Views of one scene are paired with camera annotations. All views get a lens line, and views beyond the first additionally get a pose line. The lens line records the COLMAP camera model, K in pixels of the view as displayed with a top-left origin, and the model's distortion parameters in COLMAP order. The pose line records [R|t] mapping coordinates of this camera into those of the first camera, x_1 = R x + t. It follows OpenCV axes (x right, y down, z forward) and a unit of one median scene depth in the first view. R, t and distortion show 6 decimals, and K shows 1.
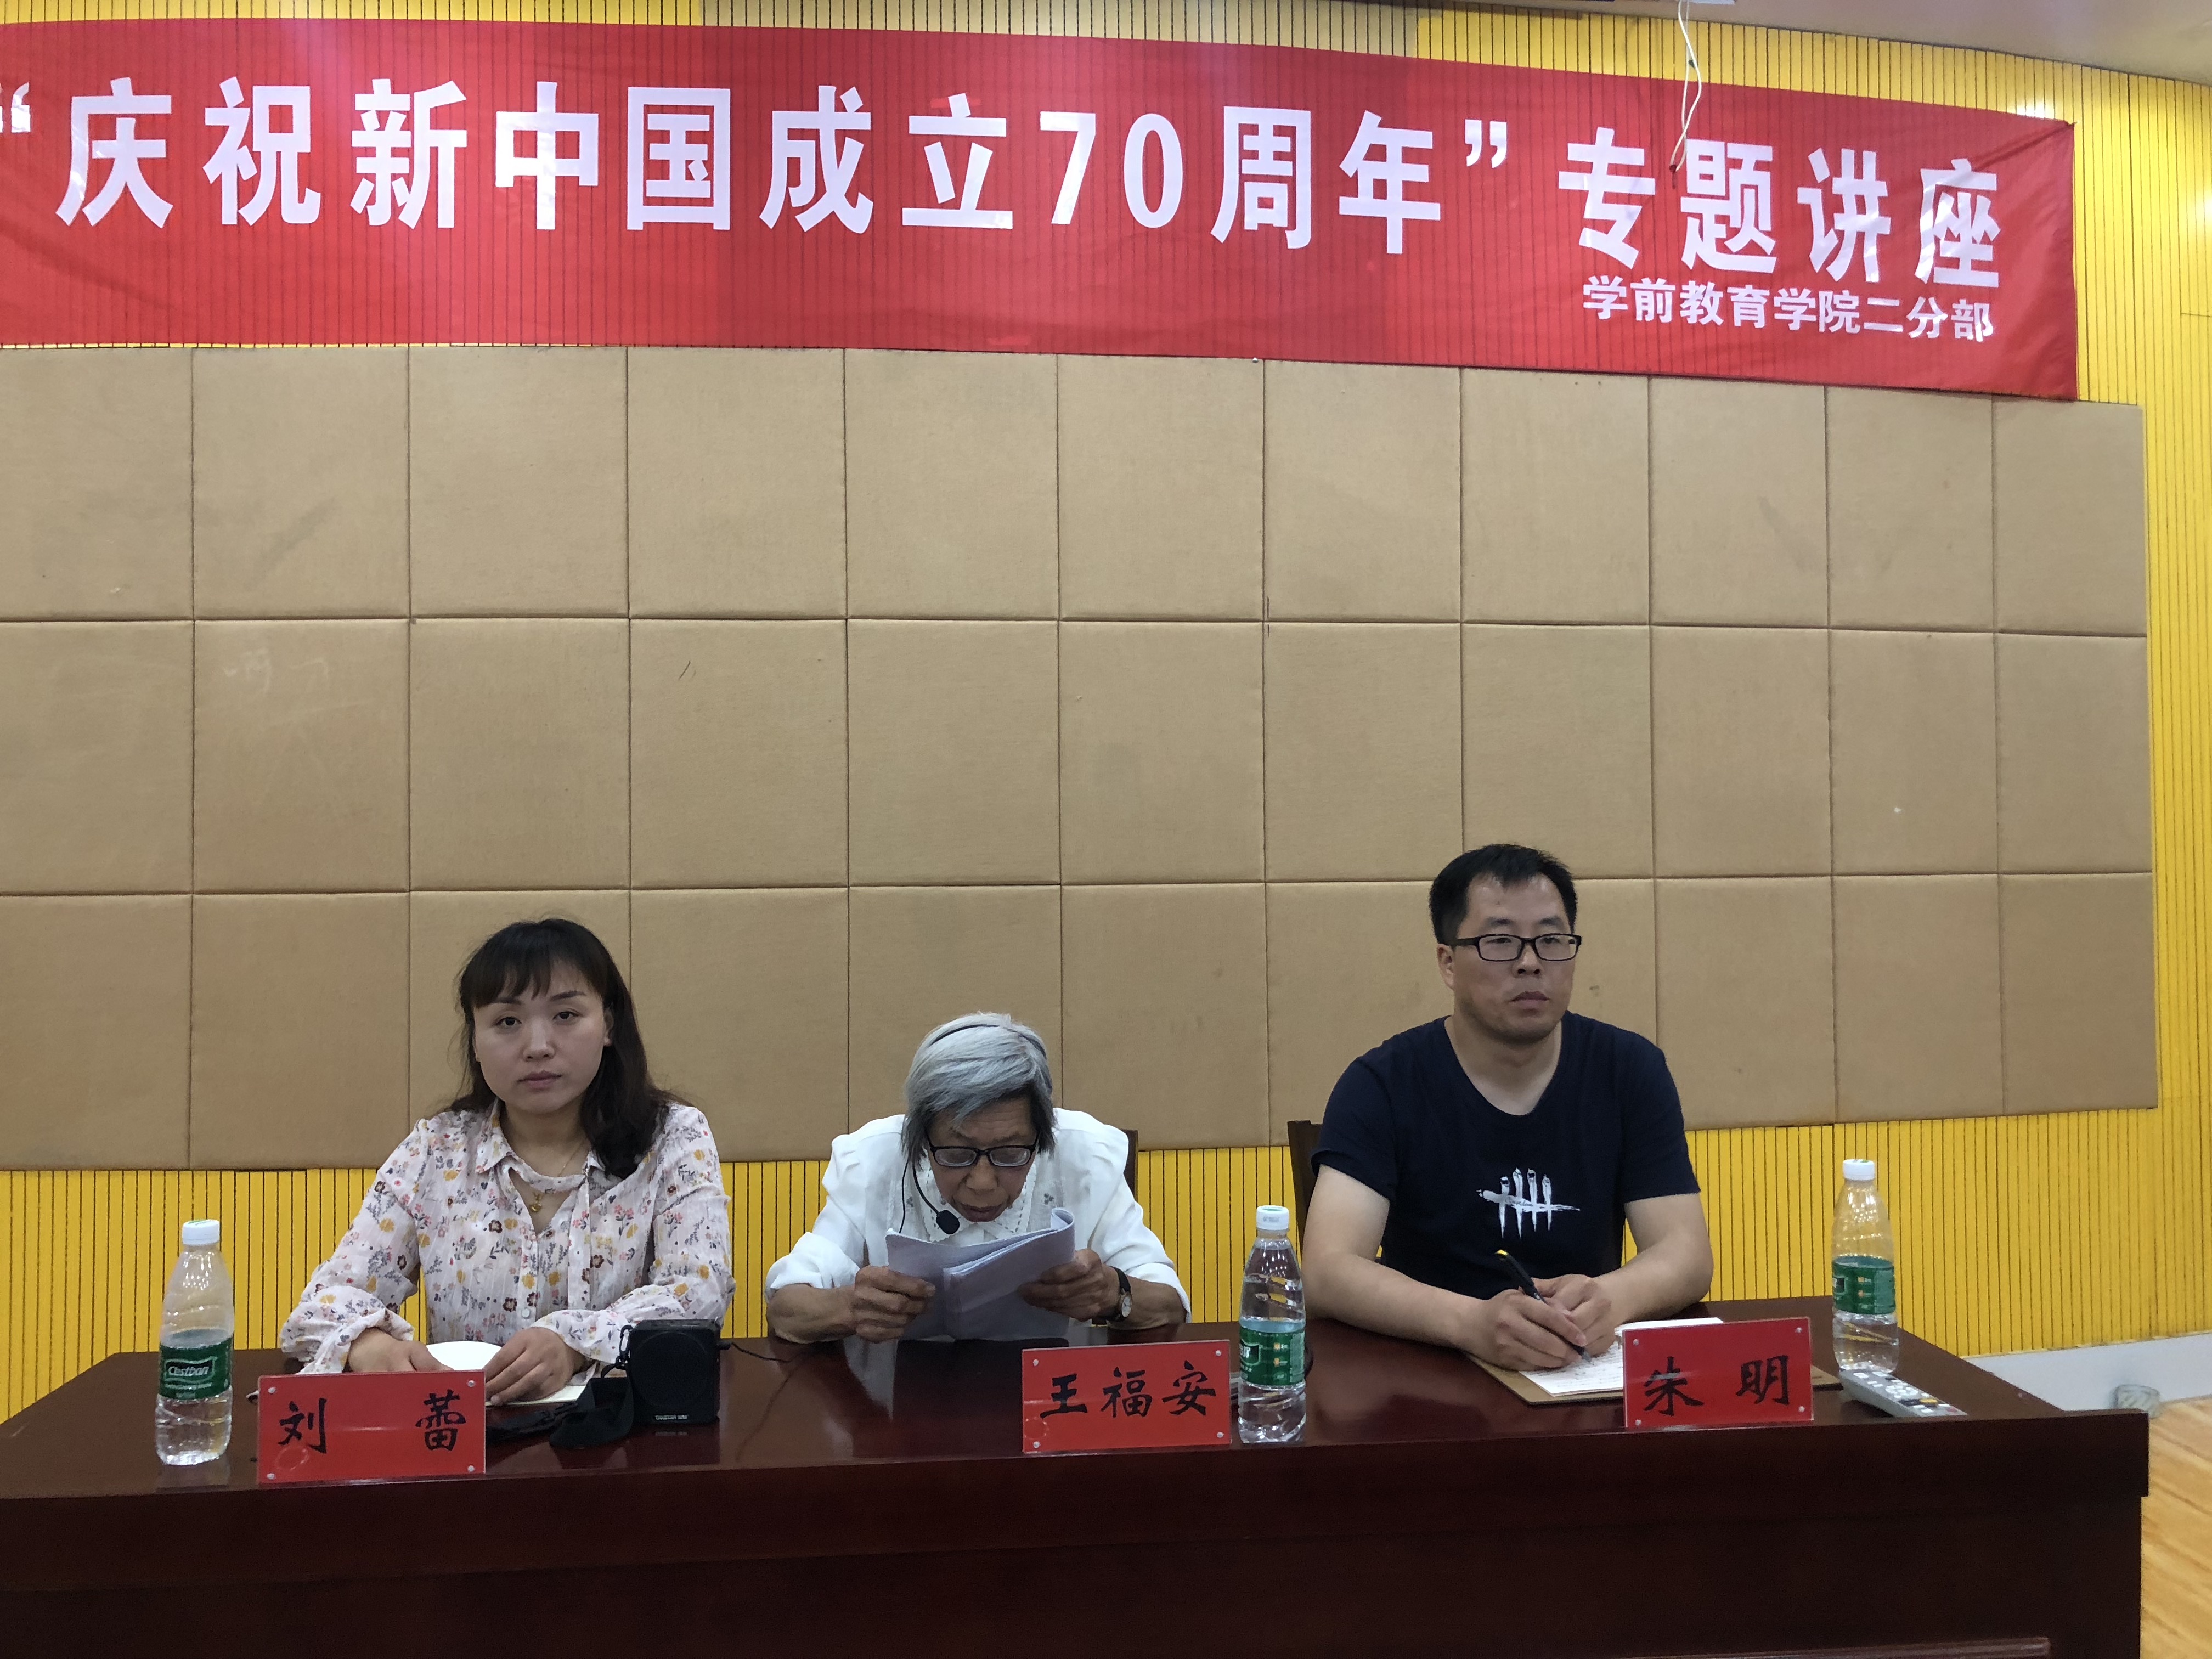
lens RADIAL K [[1751.3, 0, 1111.8], [0, 1751.3, 825.1], [0, 0, 1]] dist [0.029644, -0.045372]
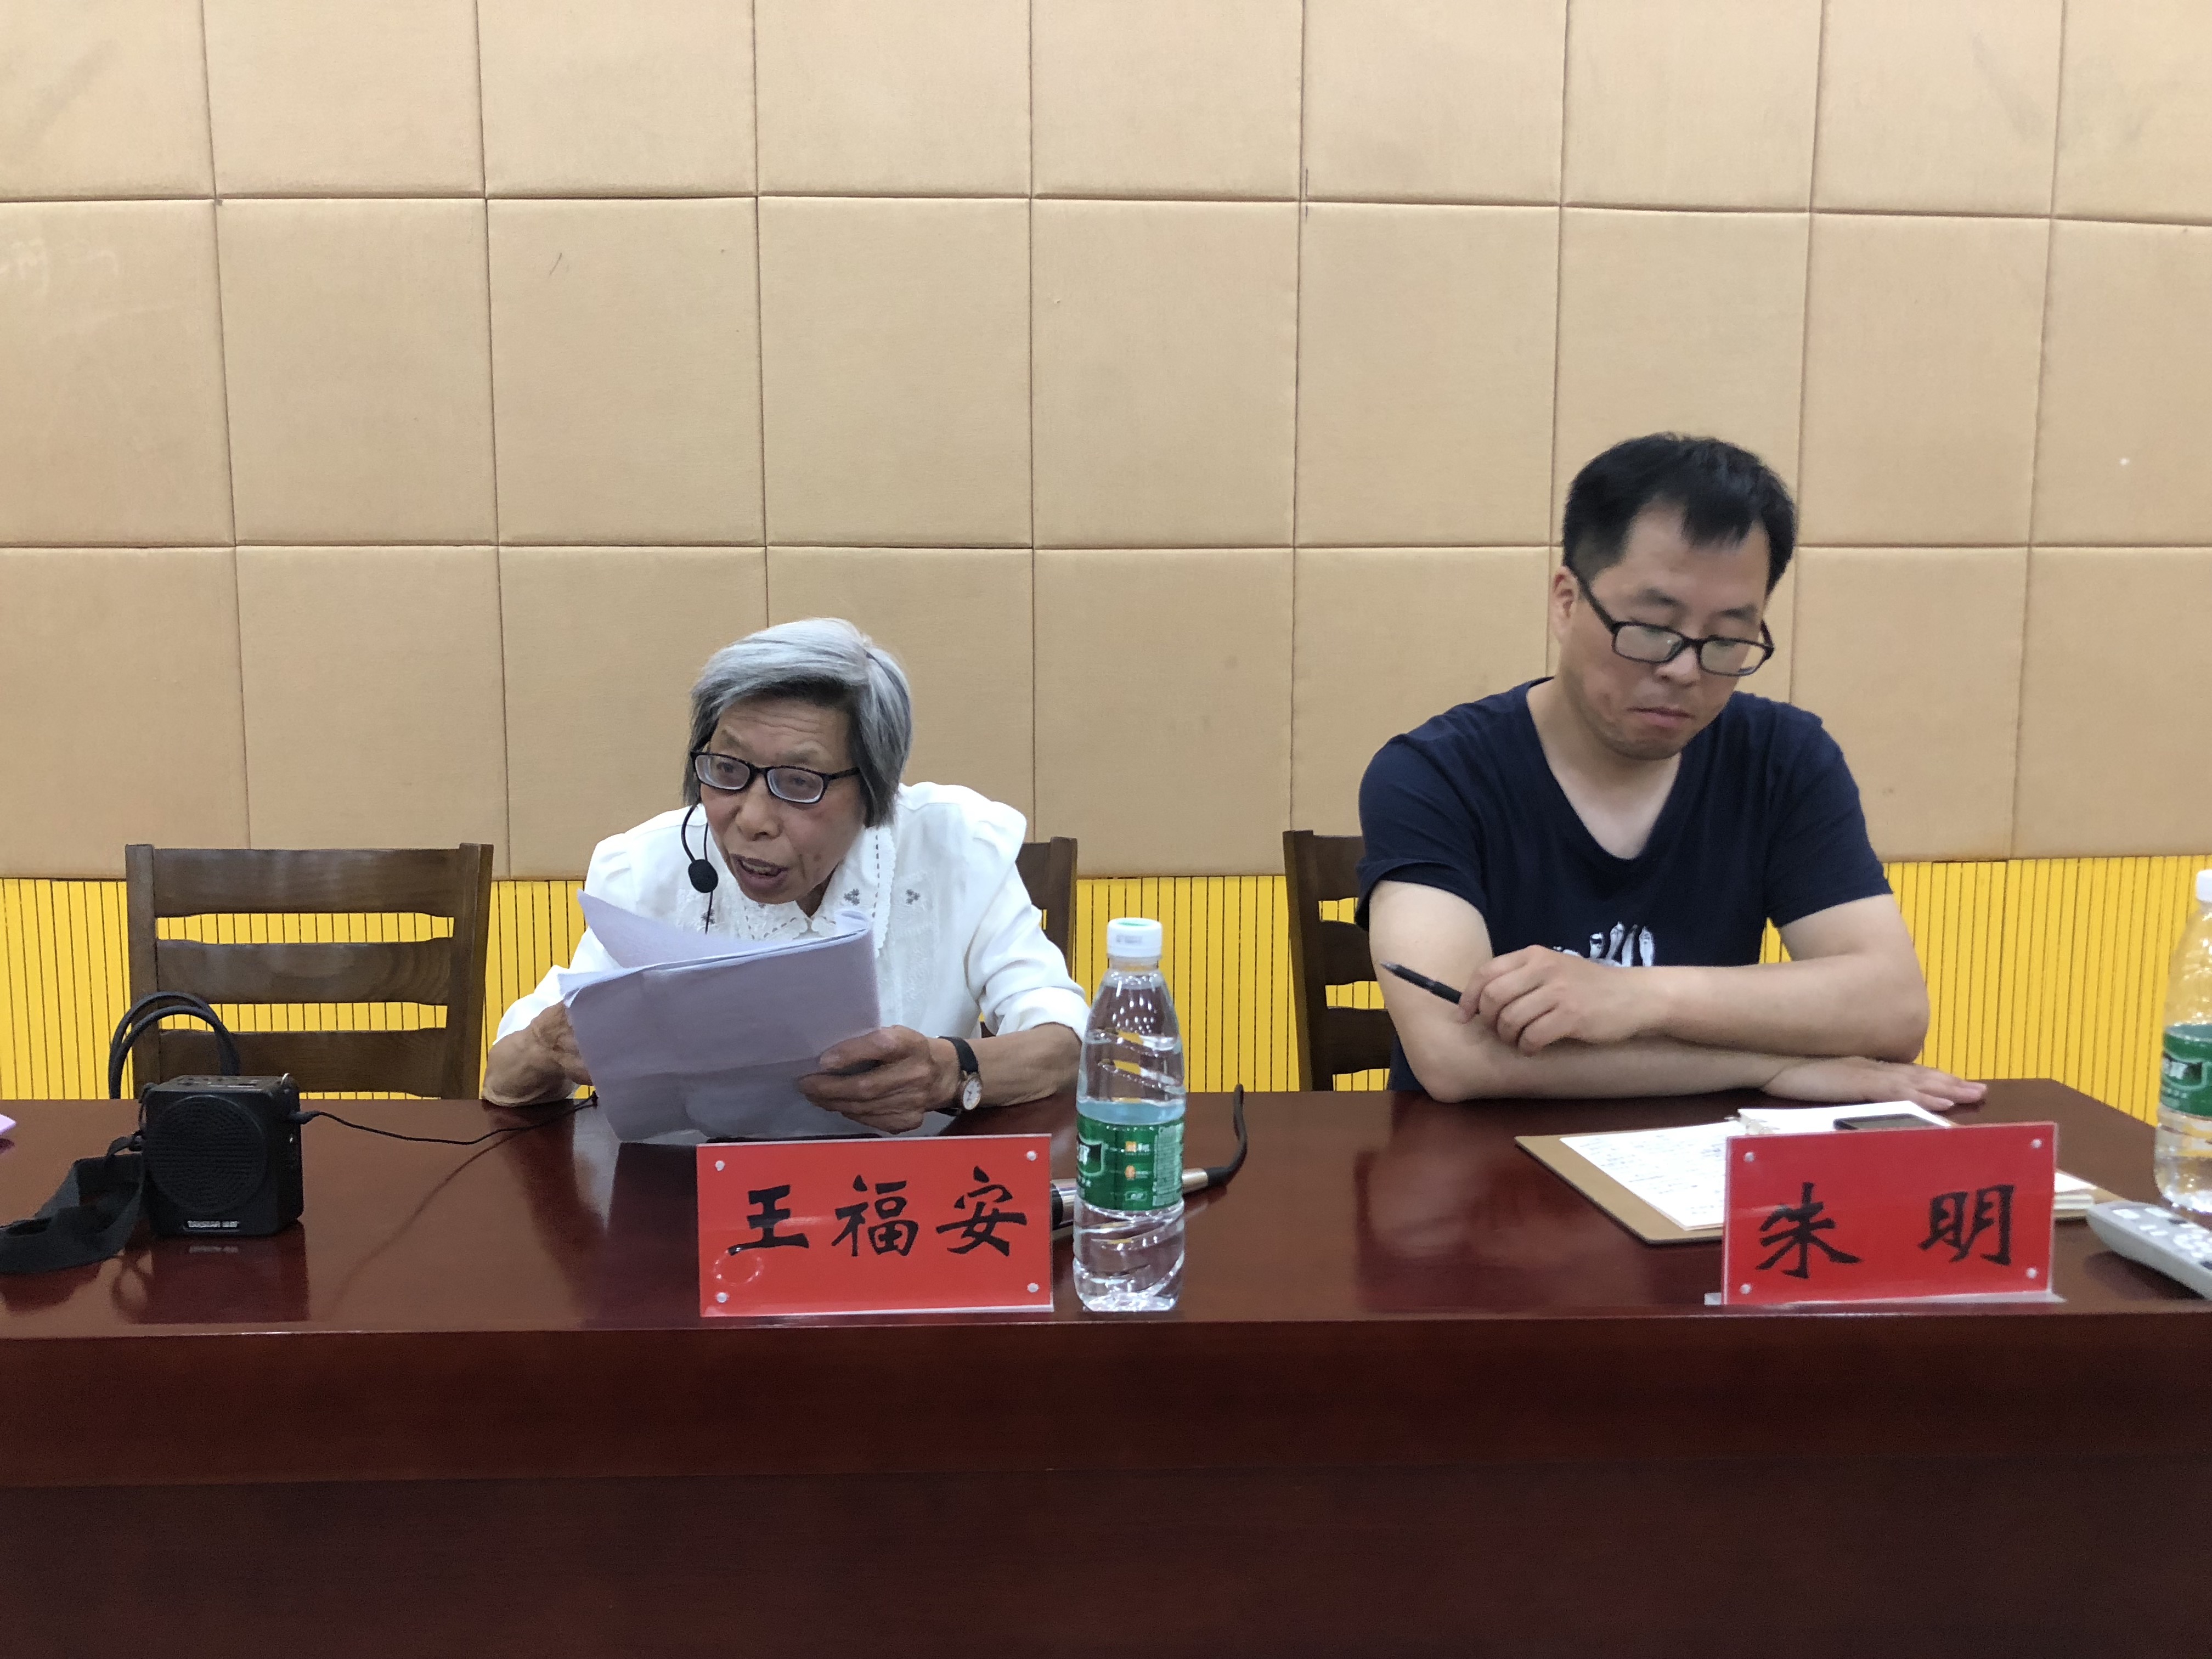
lens RADIAL K [[1751.3, 0, 1106.4], [0, 1751.3, 839.2], [0, 0, 1]] dist [0.029644, -0.045372]
pose [[0.997918, 0.016112, -0.062448, 0.102254], [-0.006877, 0.989355, 0.145359, 0.090814], [0.064126, -0.144627, 0.987406, 0.362412]]
